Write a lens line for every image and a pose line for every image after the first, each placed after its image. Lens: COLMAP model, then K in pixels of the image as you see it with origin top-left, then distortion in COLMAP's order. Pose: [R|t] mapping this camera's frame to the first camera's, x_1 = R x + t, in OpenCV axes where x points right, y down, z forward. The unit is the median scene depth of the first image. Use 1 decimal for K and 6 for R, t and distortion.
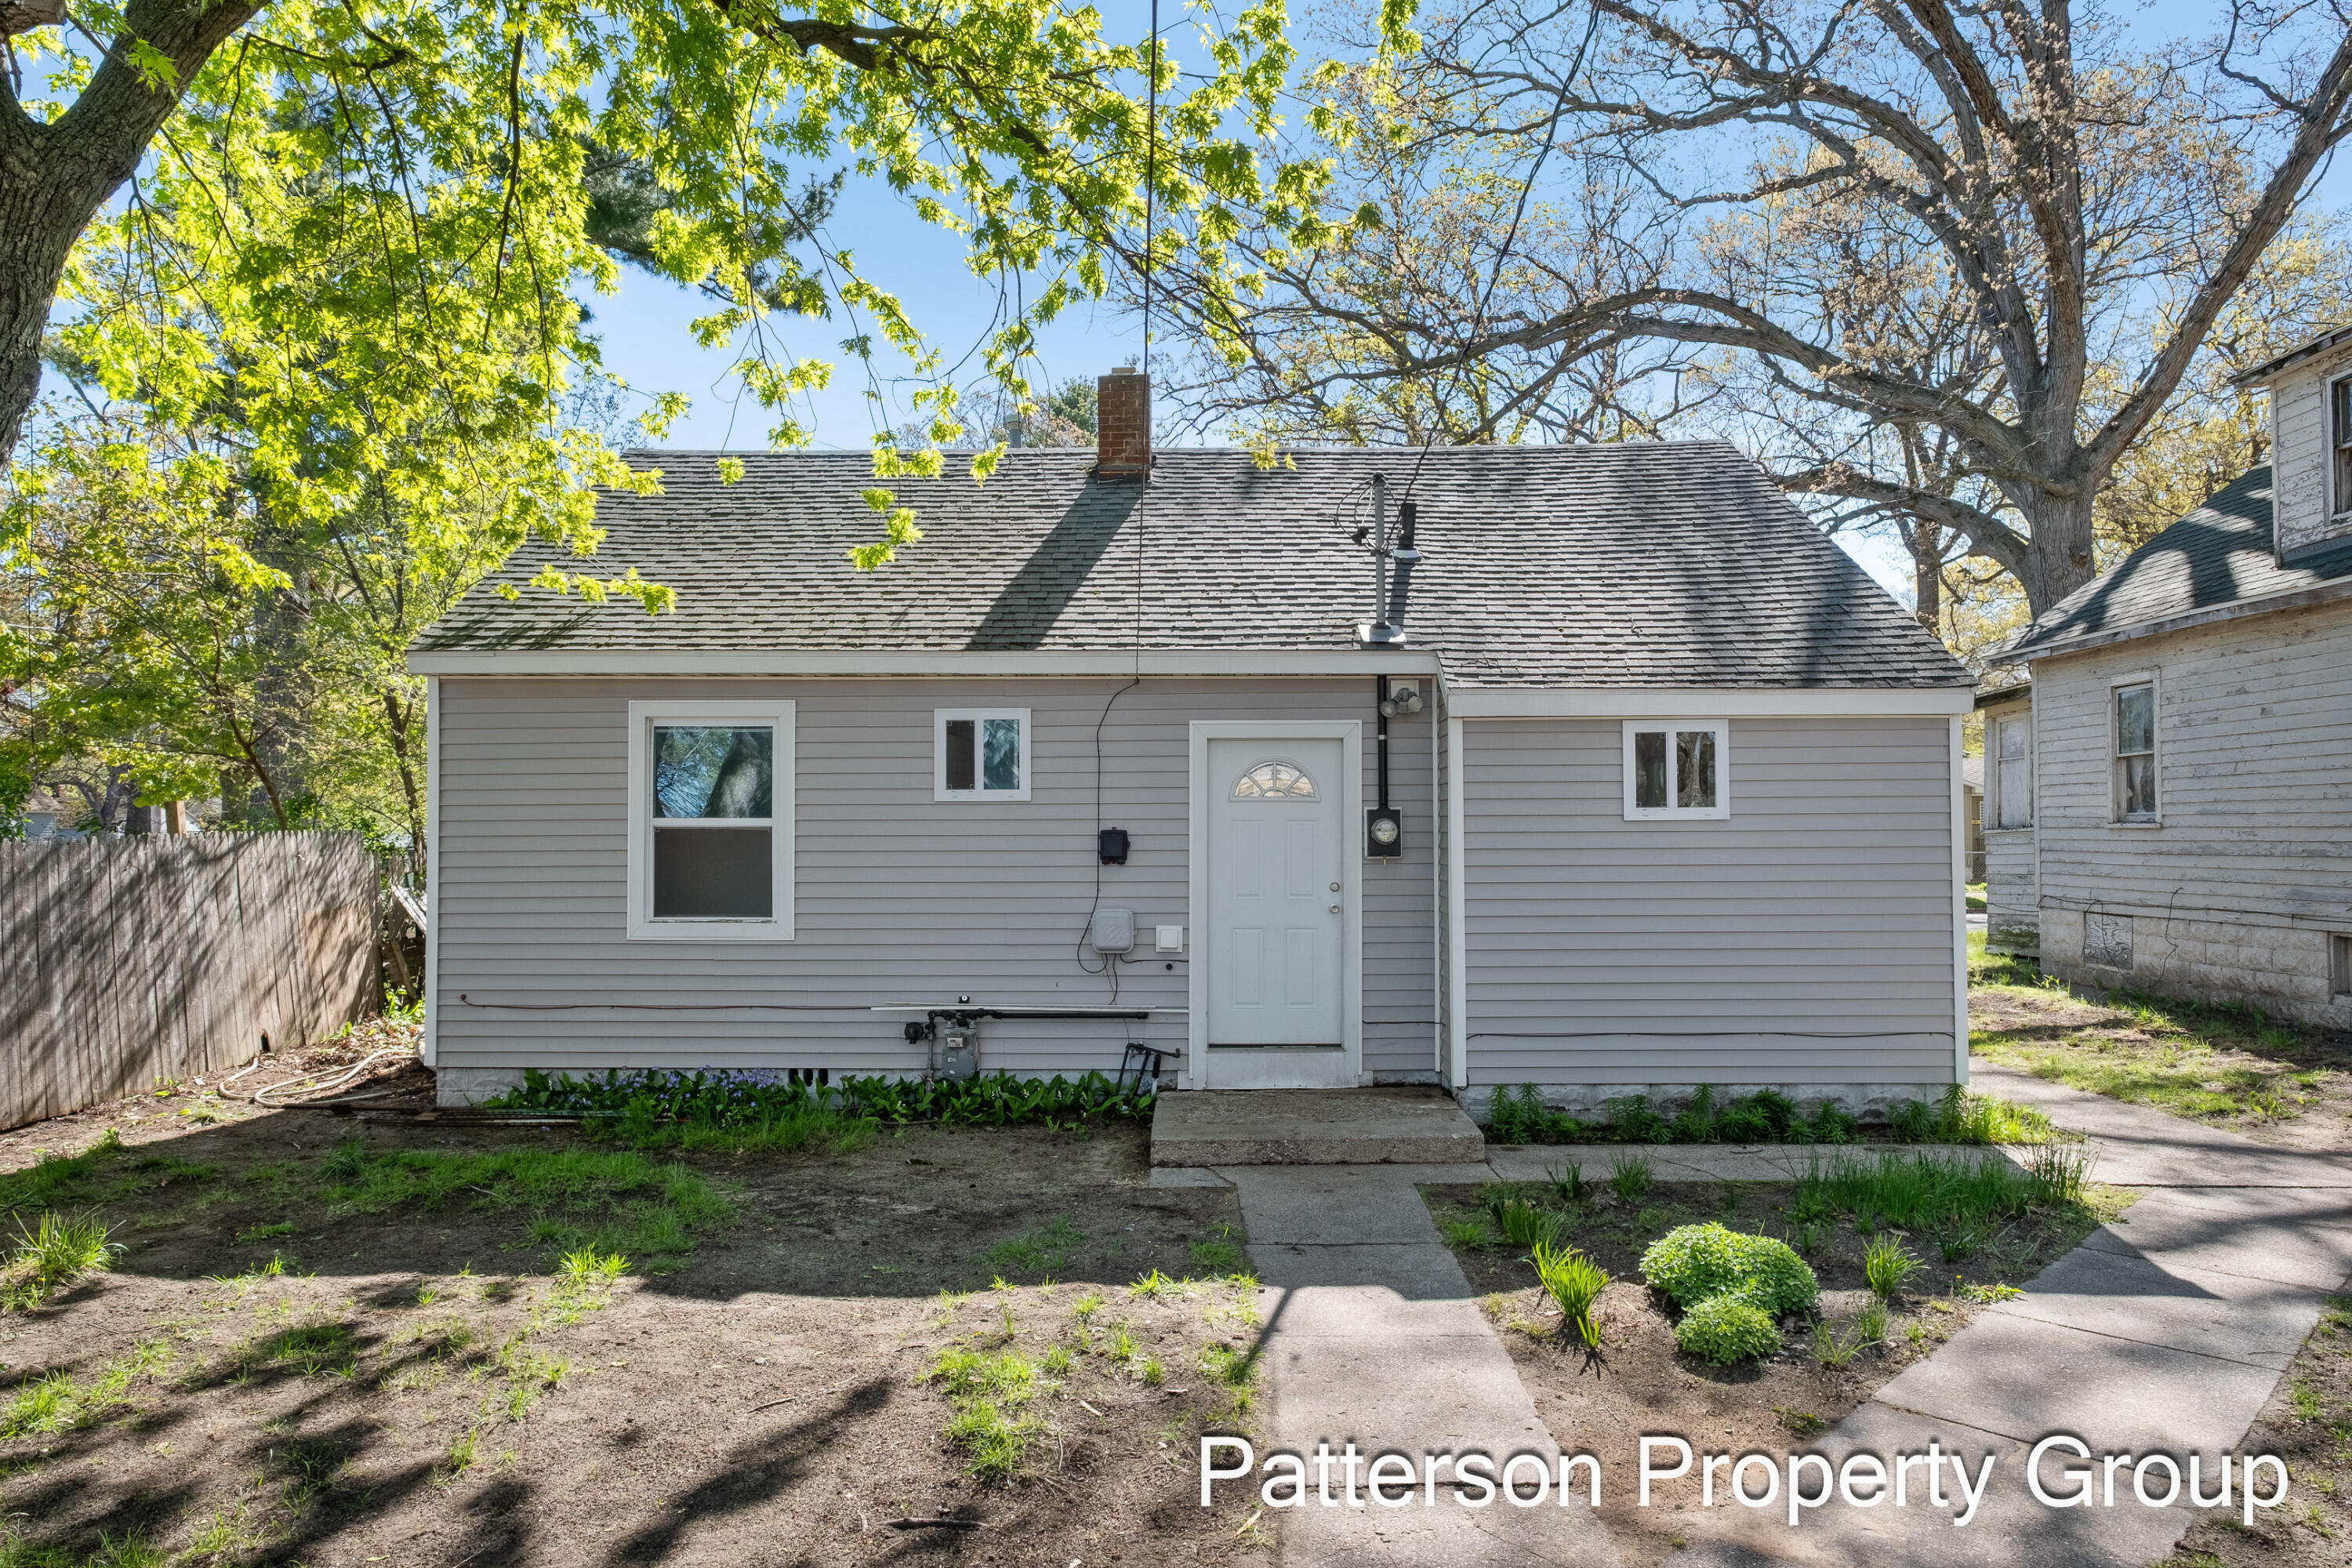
lens RADIAL K [[1482.6, 0, 1178.8], [0, 1482.6, 771.3], [0, 0, 1]] dist [0.001171, -0.001506]
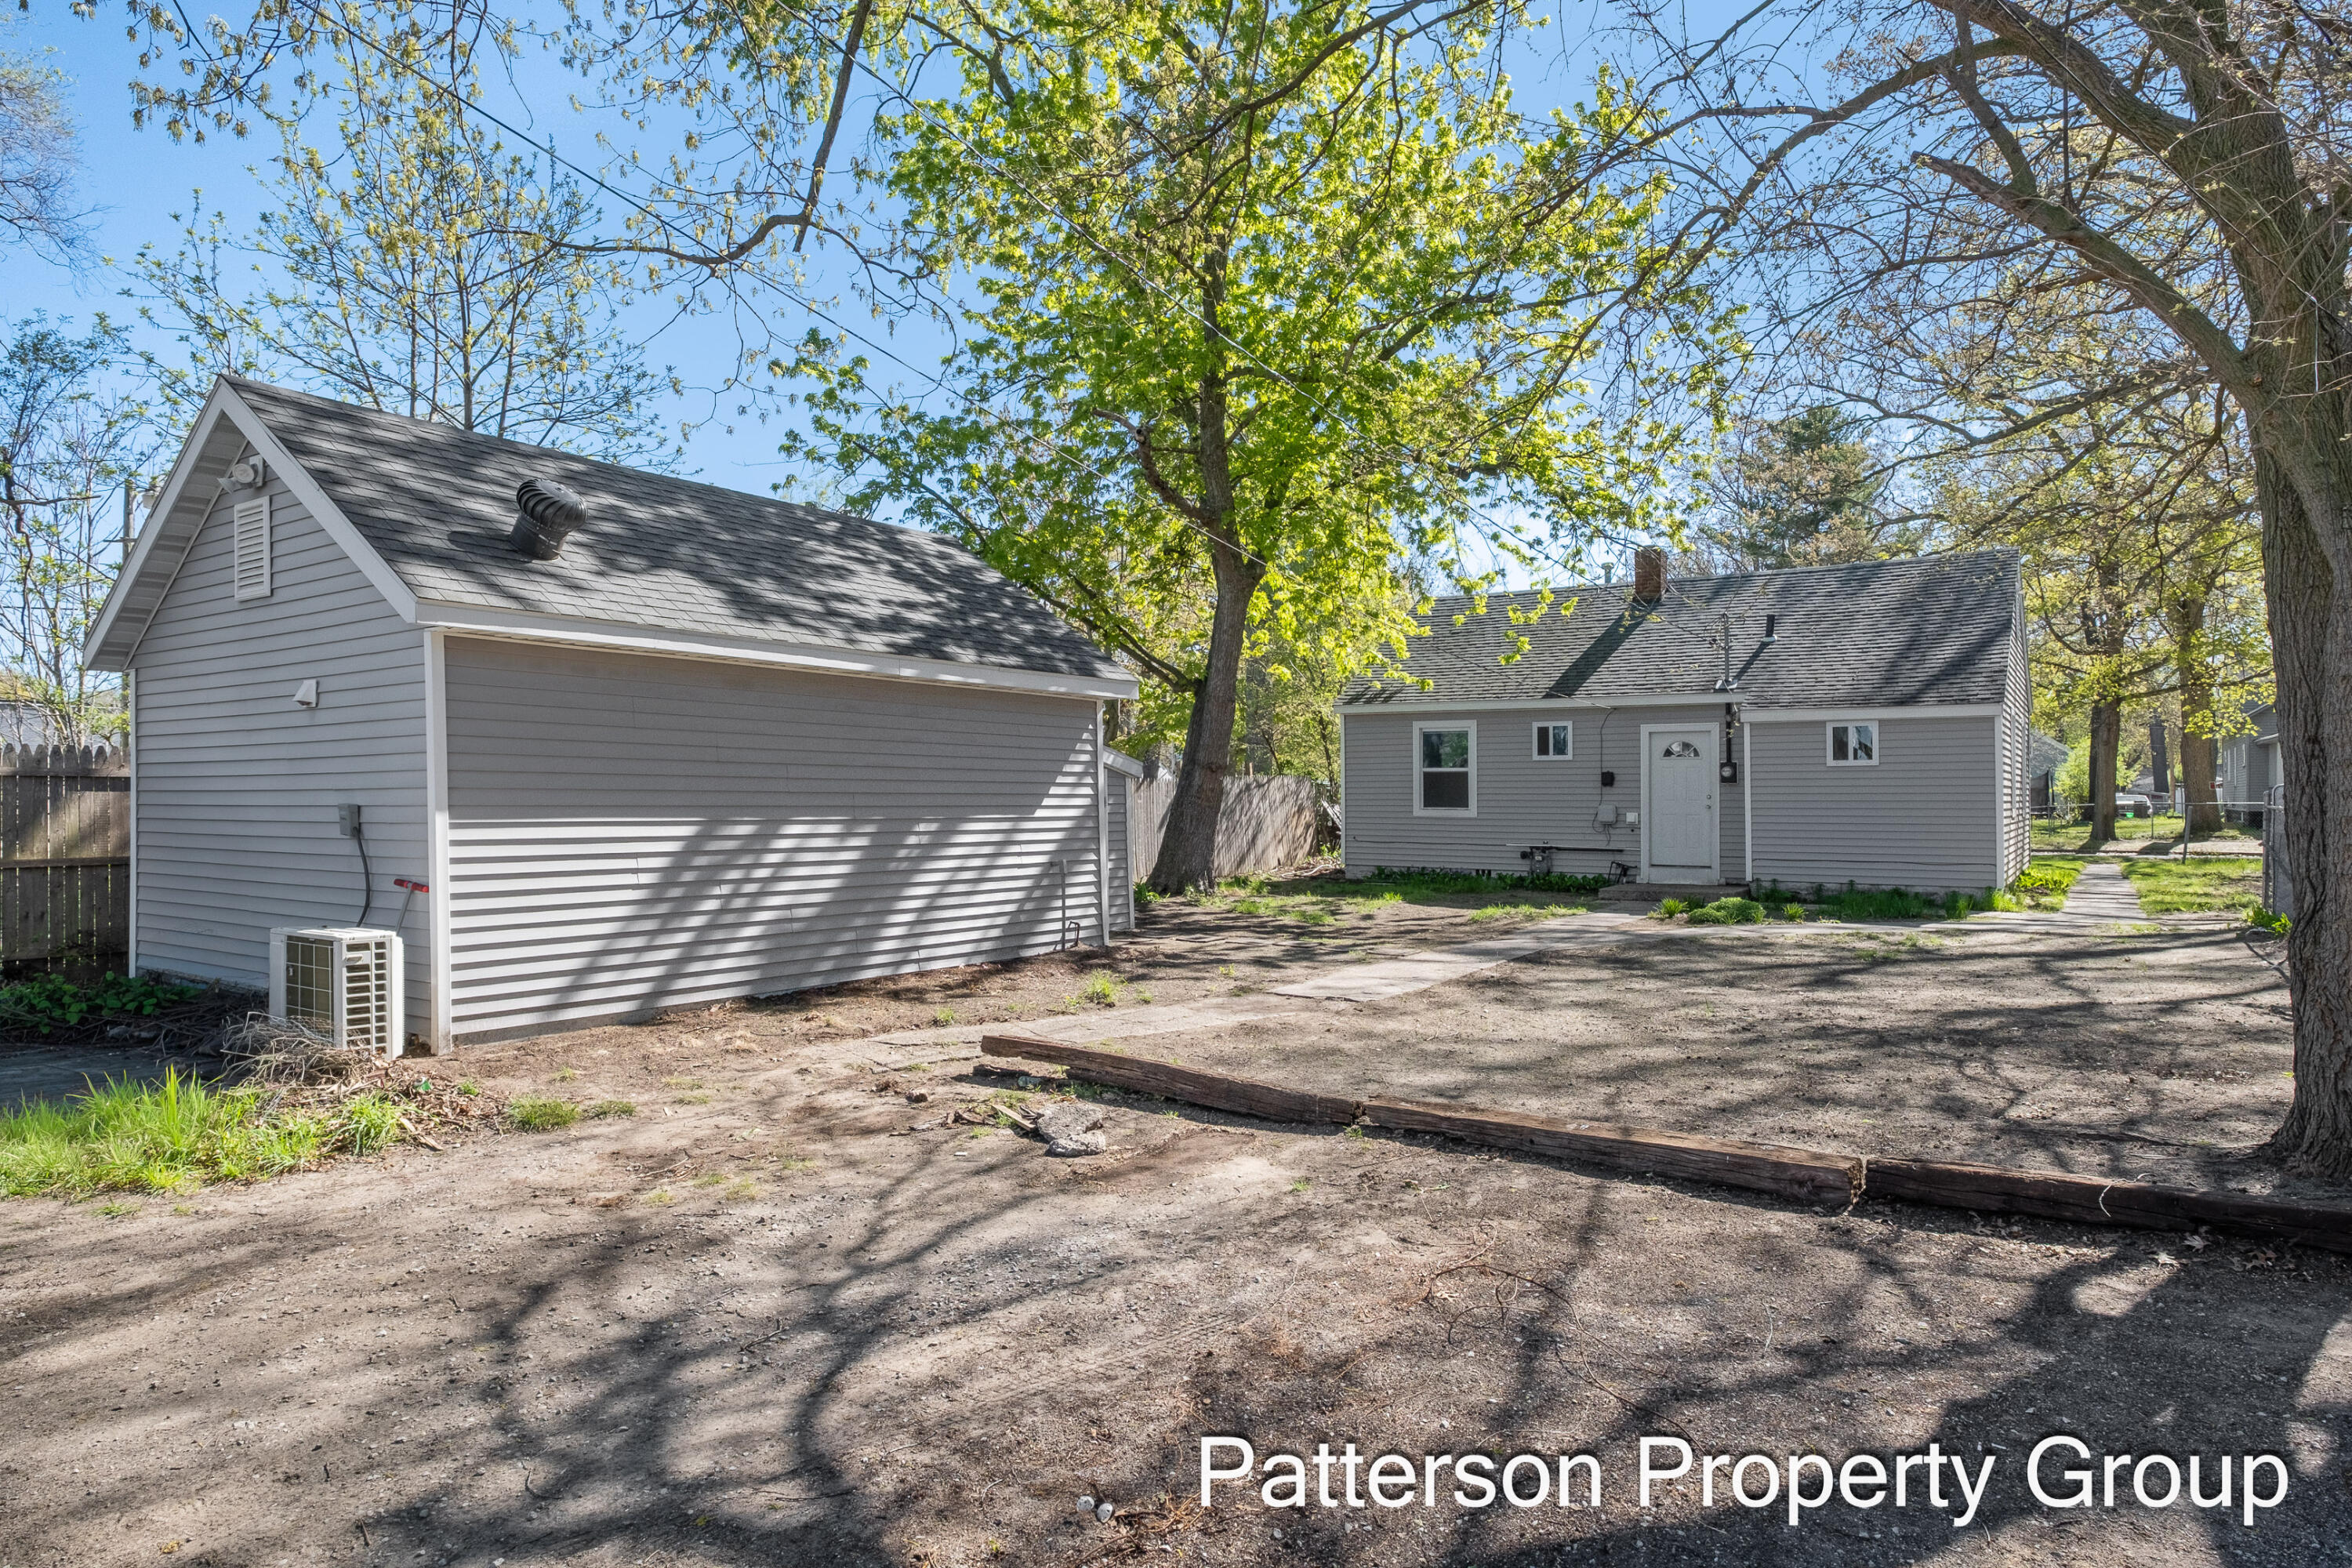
lens RADIAL K [[1390.2, 0, 1124.5], [0, 1390.2, 753.6], [0, 0, 1]] dist [-0.002082, -0.001379]
pose [[0.824303, -0.010339, -0.566054, 0.571123], [0.018448, 0.999793, 0.008602, -0.022544], [0.565848, -0.017533, 0.824323, -1.247929]]
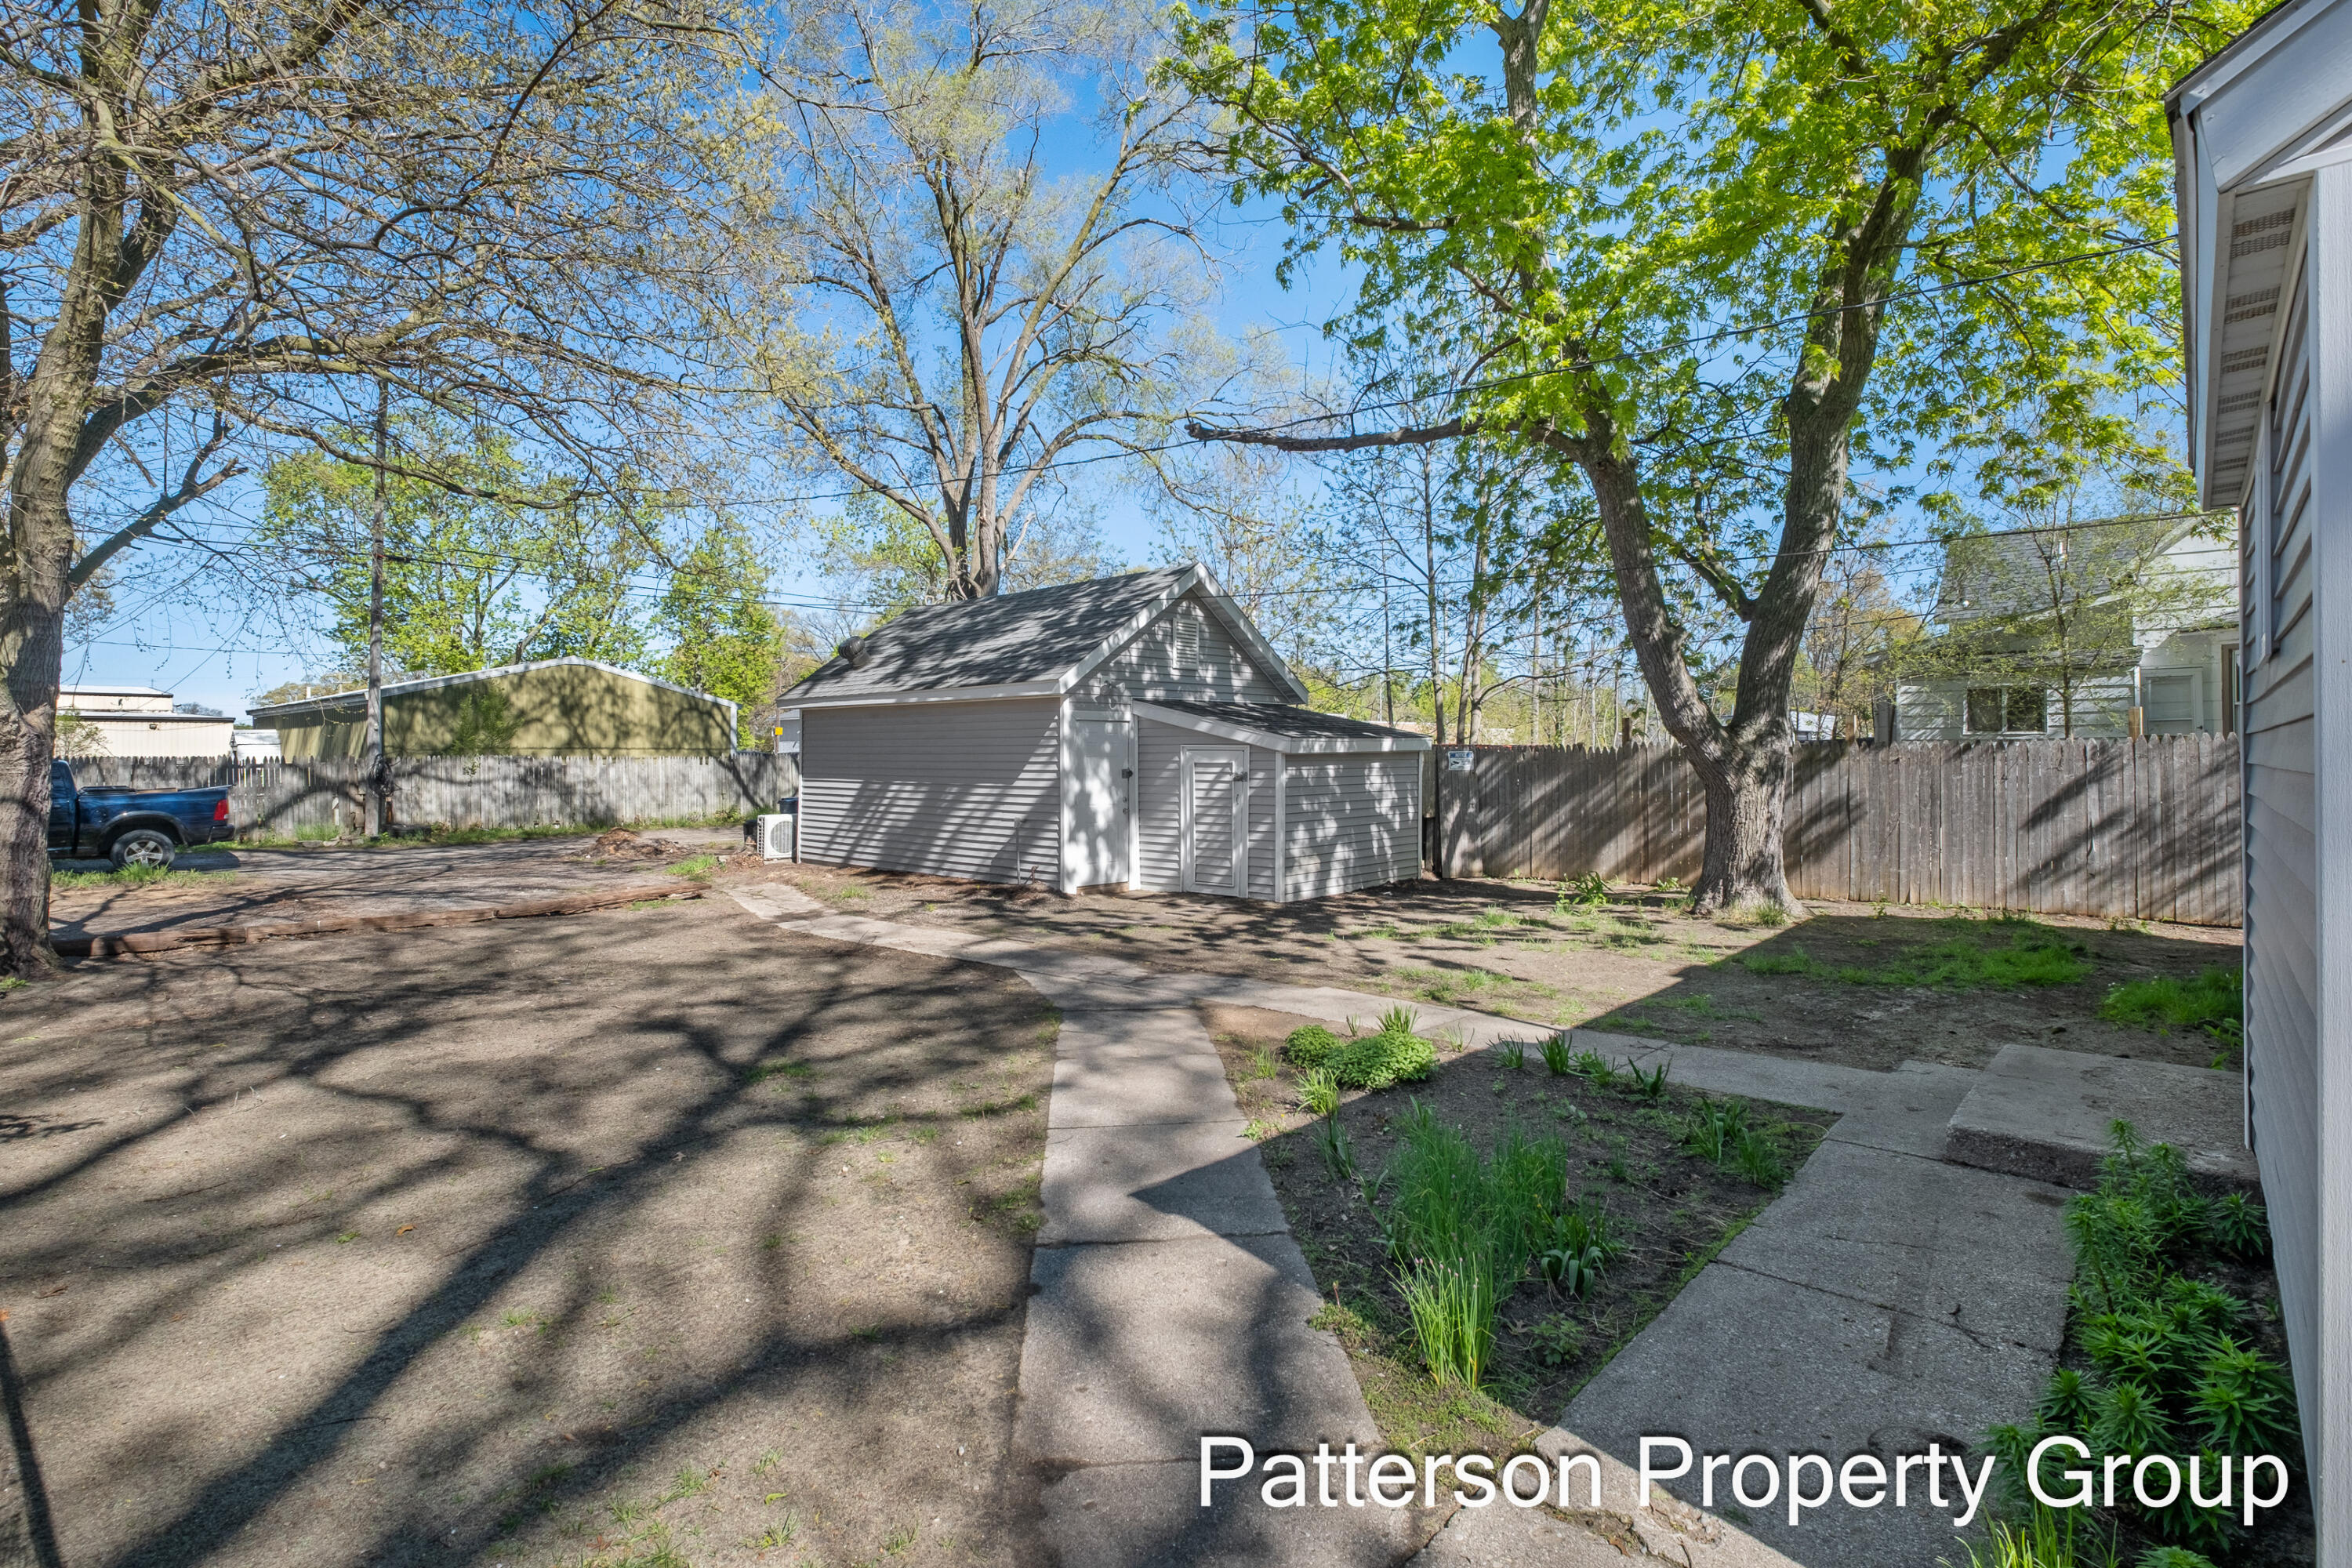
lens RADIAL K [[1135.6, 0, 1176.0], [0, 1135.6, 784.0], [0, 0, 1]] dist [-0.002740, -0.000399]
pose [[-0.649993, 0.028171, -0.759418, 0.733554], [0.037121, 0.999297, 0.005296, 0.047256], [0.759033, -0.024748, -0.650582, 0.883265]]
